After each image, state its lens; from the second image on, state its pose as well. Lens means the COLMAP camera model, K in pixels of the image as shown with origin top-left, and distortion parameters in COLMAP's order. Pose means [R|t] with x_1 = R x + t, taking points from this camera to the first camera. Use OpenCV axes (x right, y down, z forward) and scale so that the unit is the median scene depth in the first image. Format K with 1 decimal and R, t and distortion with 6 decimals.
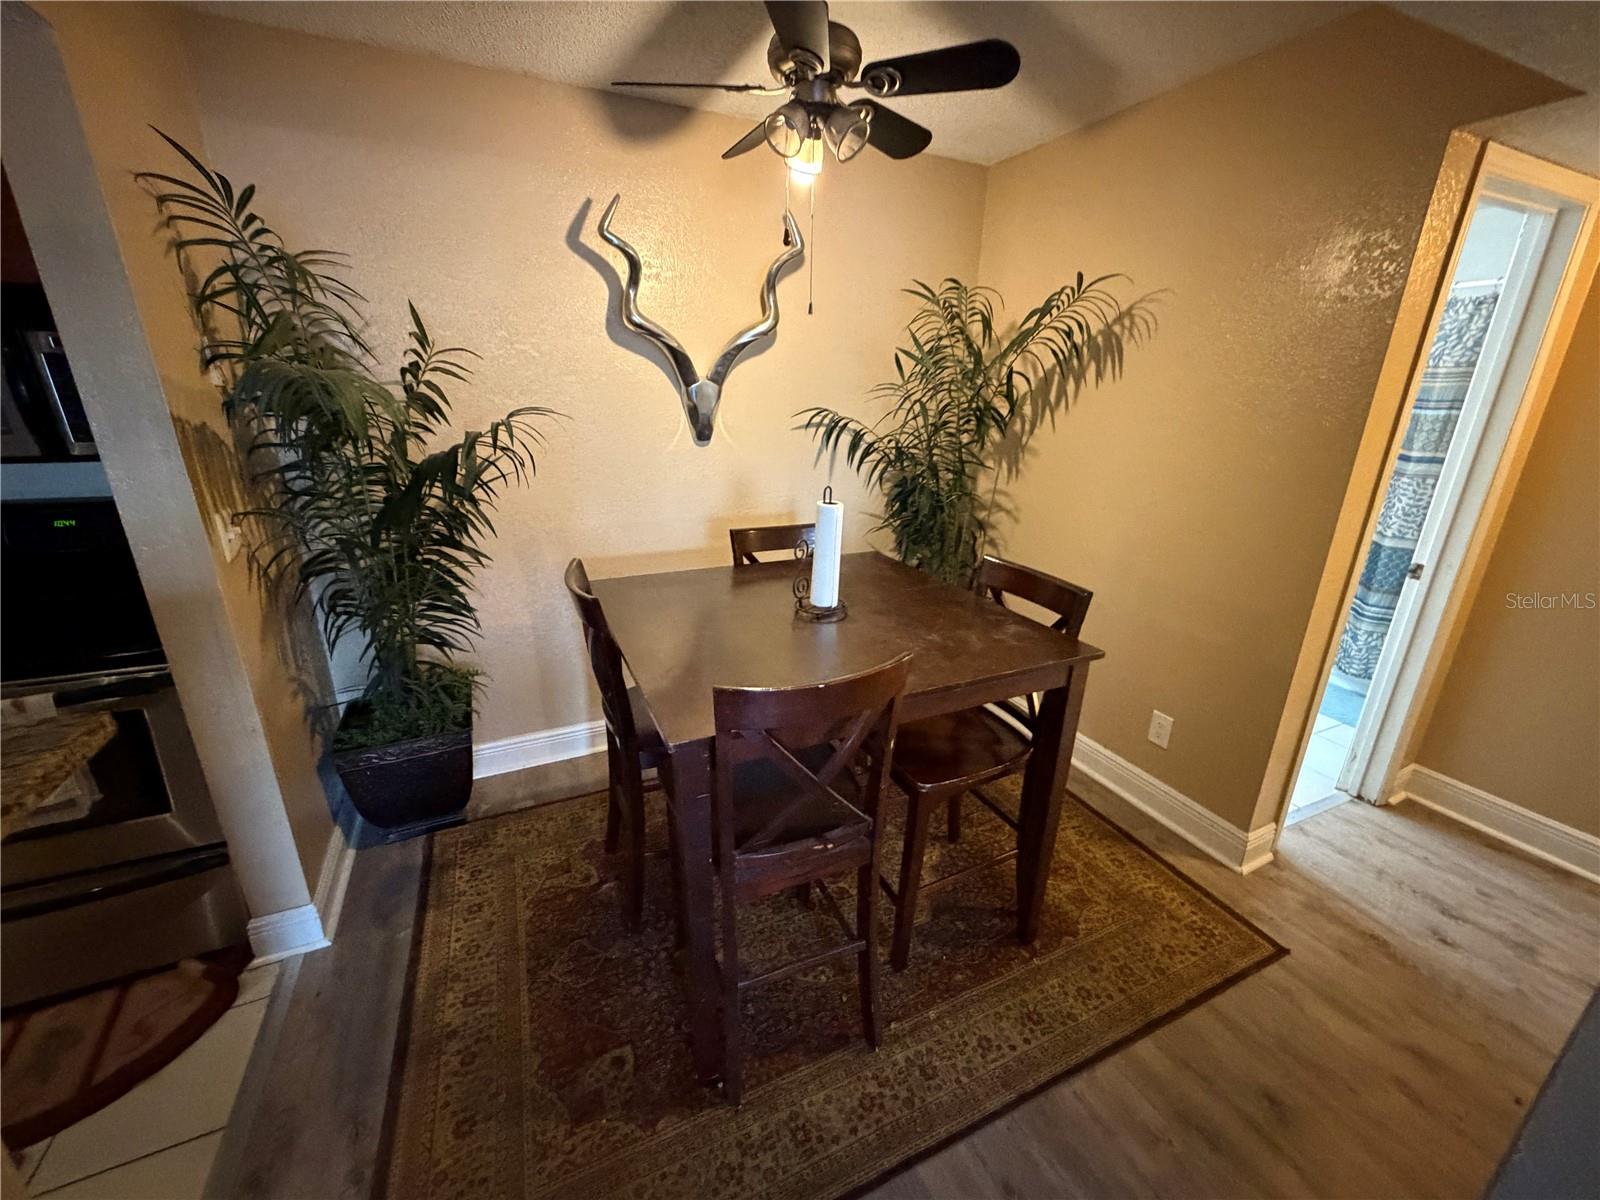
lens RADIAL K [[640.8, 0, 795.3], [0, 640.8, 605.4], [0, 0, 1]] dist [0.000939, 0.000139]
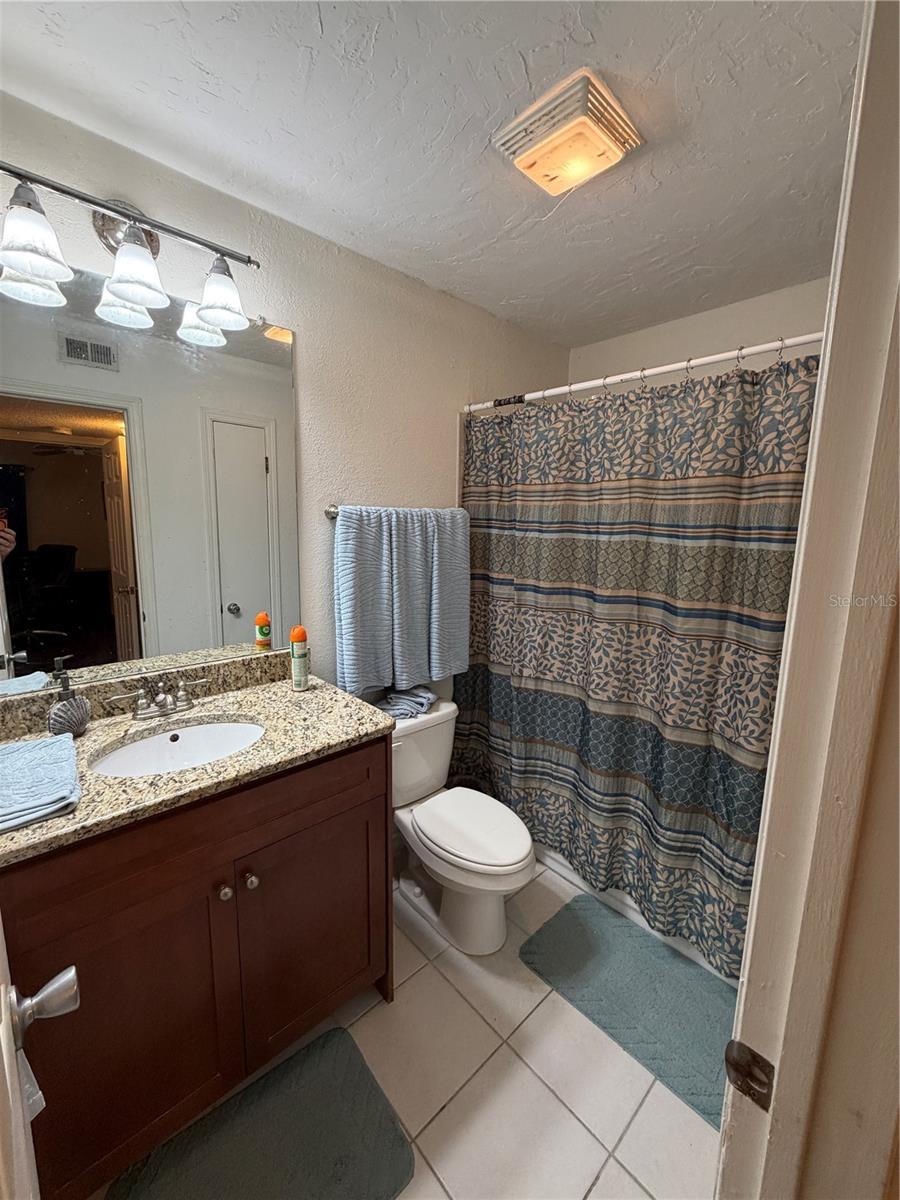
lens RADIAL K [[480.6, 0, 451.6], [0, 480.6, 596.3], [0, 0, 1]] dist [0.000939, 0.000139]
pose [[0.950965, -0.043133, 0.306276, 0.598378], [0.092541, 0.984546, -0.148680, -0.194367], [-0.295130, 0.169733, 0.940260, 0.611595]]
